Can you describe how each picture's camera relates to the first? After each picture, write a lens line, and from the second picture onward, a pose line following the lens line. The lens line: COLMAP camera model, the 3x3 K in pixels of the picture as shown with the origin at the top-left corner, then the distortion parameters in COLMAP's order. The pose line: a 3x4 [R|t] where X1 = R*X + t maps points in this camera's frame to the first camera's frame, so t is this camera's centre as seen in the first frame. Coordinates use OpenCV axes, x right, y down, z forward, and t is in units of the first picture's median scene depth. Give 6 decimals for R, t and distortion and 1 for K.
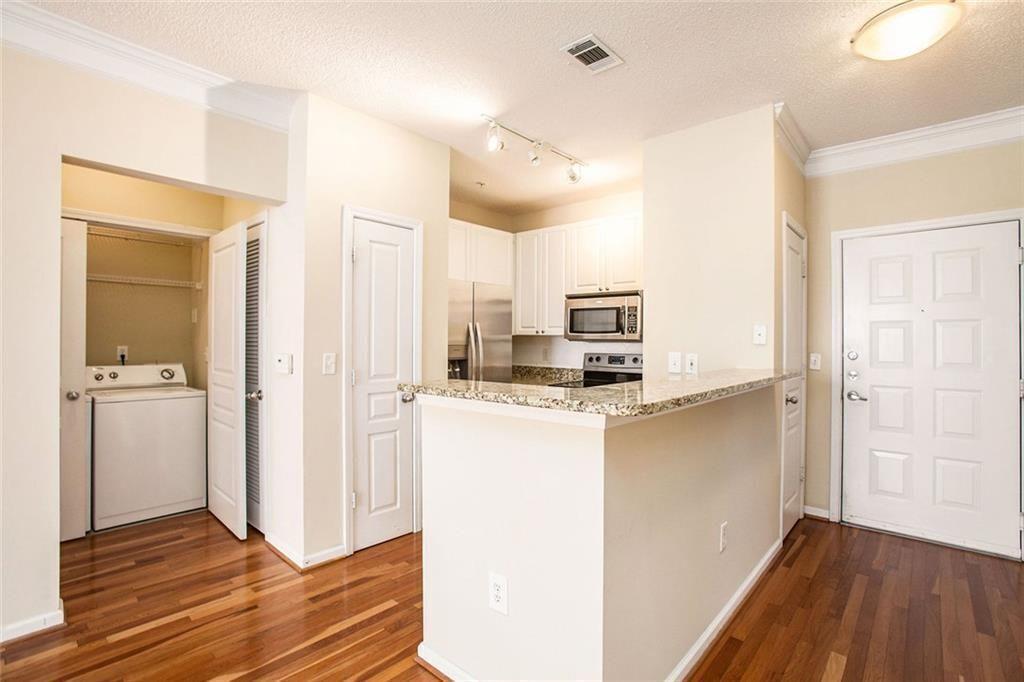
lens RADIAL K [[470.8, 0, 519.3], [0, 470.8, 337.3], [0, 0, 1]] dist [-0.039124, 0.002482]
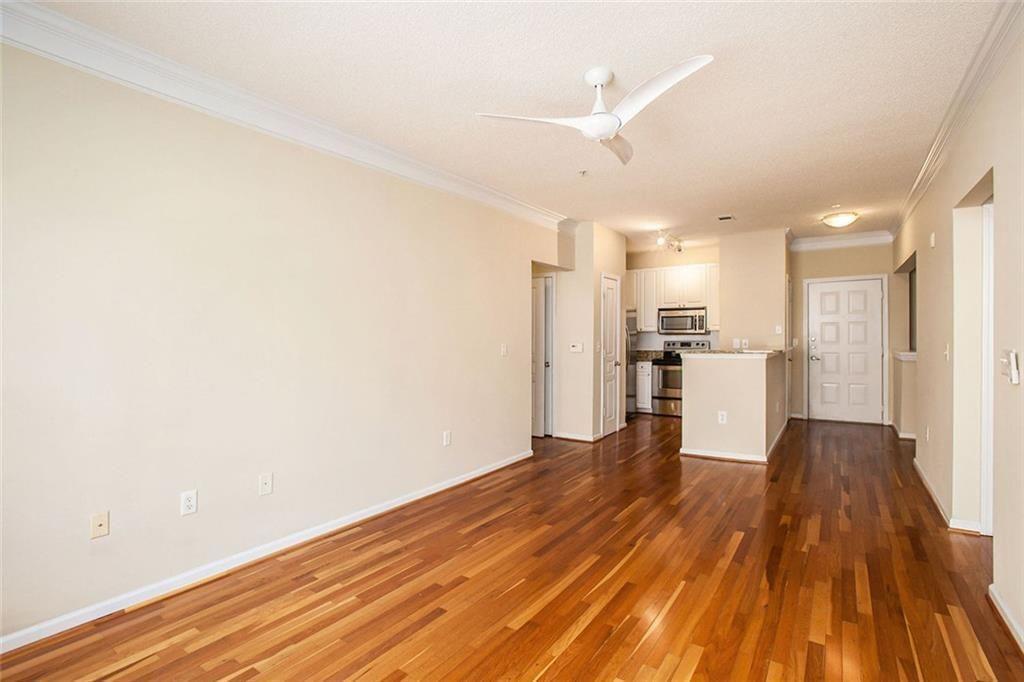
lens RADIAL K [[485.2, 0, 520.8], [0, 485.2, 344.2], [0, 0, 1]] dist [-0.053655, 0.020174]
pose [[0.990266, -0.021221, 0.137560, -0.914035], [0.017610, 0.999469, 0.027413, -0.019796], [-0.138068, -0.024723, 0.990114, -0.986971]]
